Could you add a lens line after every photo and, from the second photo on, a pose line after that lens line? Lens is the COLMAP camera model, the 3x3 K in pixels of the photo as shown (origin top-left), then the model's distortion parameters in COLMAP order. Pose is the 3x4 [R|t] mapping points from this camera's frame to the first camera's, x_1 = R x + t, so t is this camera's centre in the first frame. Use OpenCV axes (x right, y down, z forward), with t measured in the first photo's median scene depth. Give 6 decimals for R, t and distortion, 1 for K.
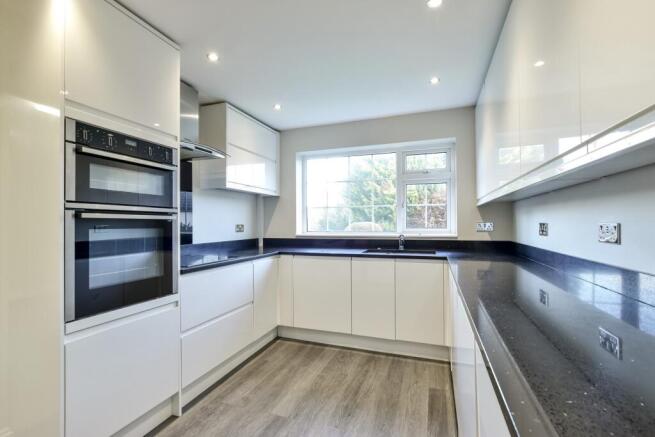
lens RADIAL K [[291.0, 0, 326.3], [0, 291.0, 222.9], [0, 0, 1]] dist [-0.004540, -0.000115]
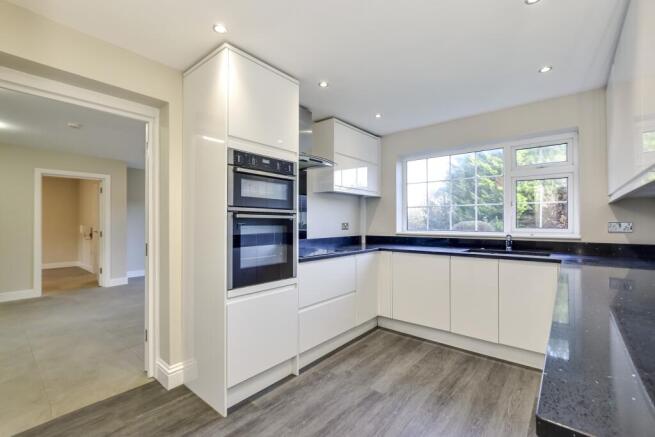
lens RADIAL K [[291.0, 0, 326.3], [0, 291.0, 222.9], [0, 0, 1]] dist [-0.004540, -0.000115]
pose [[0.937351, 0.006190, -0.348331, 0.039363], [-0.004361, 0.999972, 0.006035, -0.001325], [0.348358, -0.004138, 0.937352, -0.114118]]
